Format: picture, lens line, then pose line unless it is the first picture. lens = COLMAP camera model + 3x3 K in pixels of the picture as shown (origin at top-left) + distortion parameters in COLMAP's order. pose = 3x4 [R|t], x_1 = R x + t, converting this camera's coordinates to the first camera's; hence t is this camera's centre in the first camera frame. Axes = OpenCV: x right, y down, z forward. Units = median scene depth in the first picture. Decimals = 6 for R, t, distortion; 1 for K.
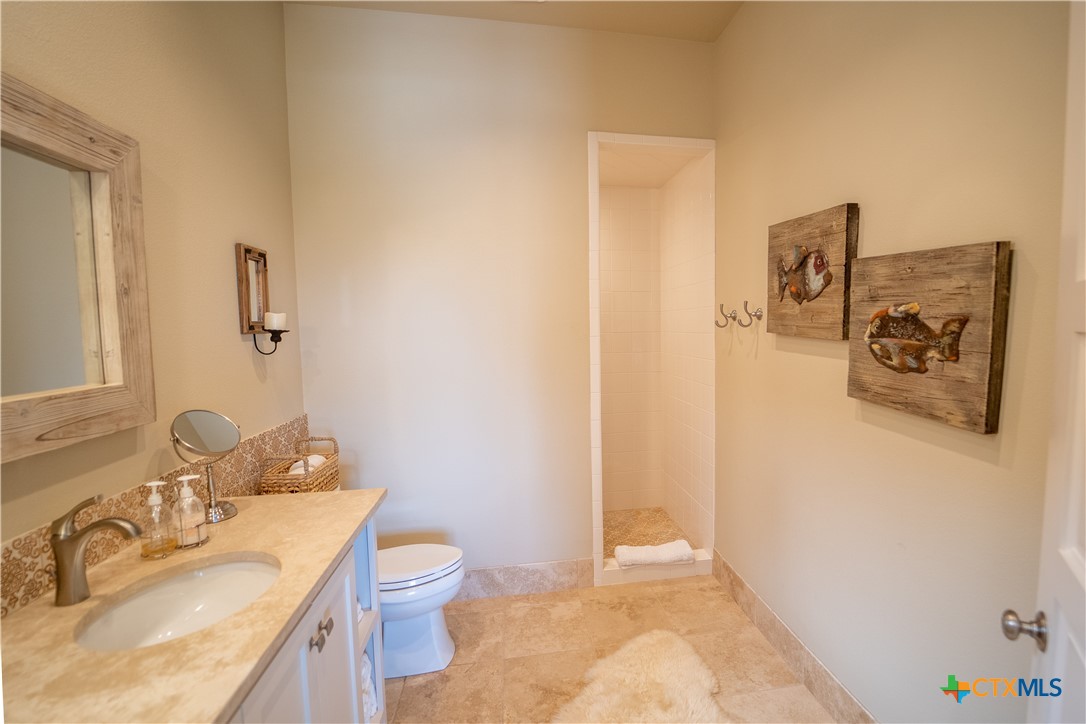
lens RADIAL K [[491.8, 0, 545.3], [0, 491.8, 365.9], [0, 0, 1]] dist [-0.017195, -0.000229]
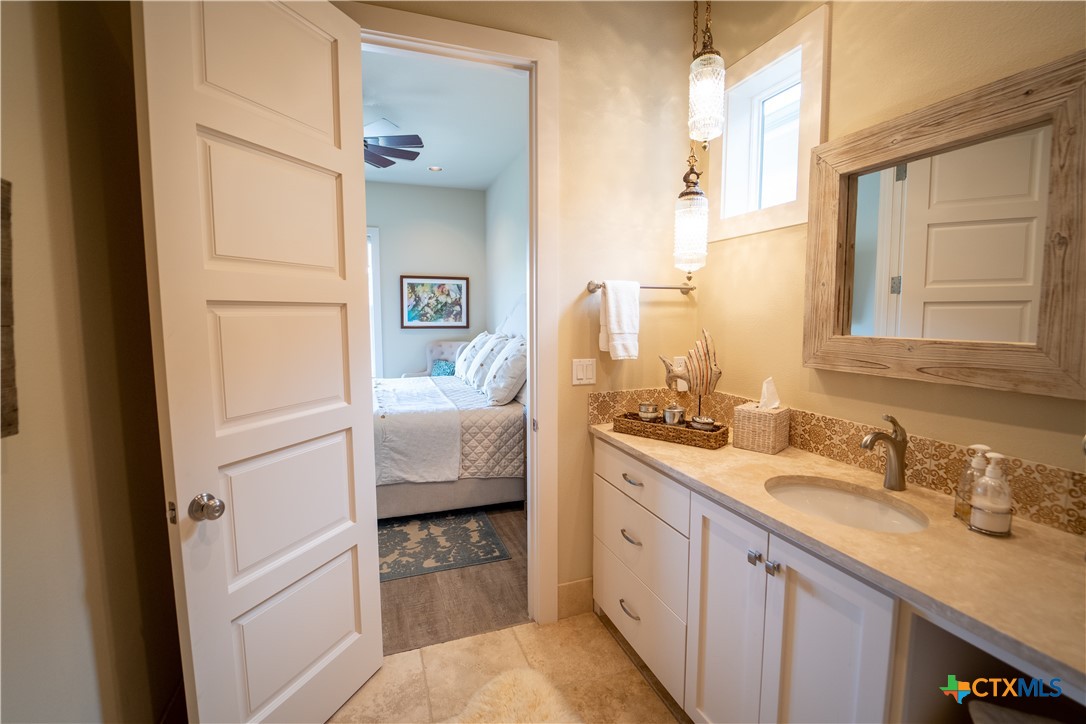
lens RADIAL K [[484.3, 0, 543.6], [0, 484.3, 354.2], [0, 0, 1]] dist [-0.018818, -0.000464]
pose [[-0.961171, 0.049146, -0.271541, 0.347543], [0.003626, 0.986177, 0.165653, -0.124307], [0.275929, 0.158236, -0.948064, 2.018414]]
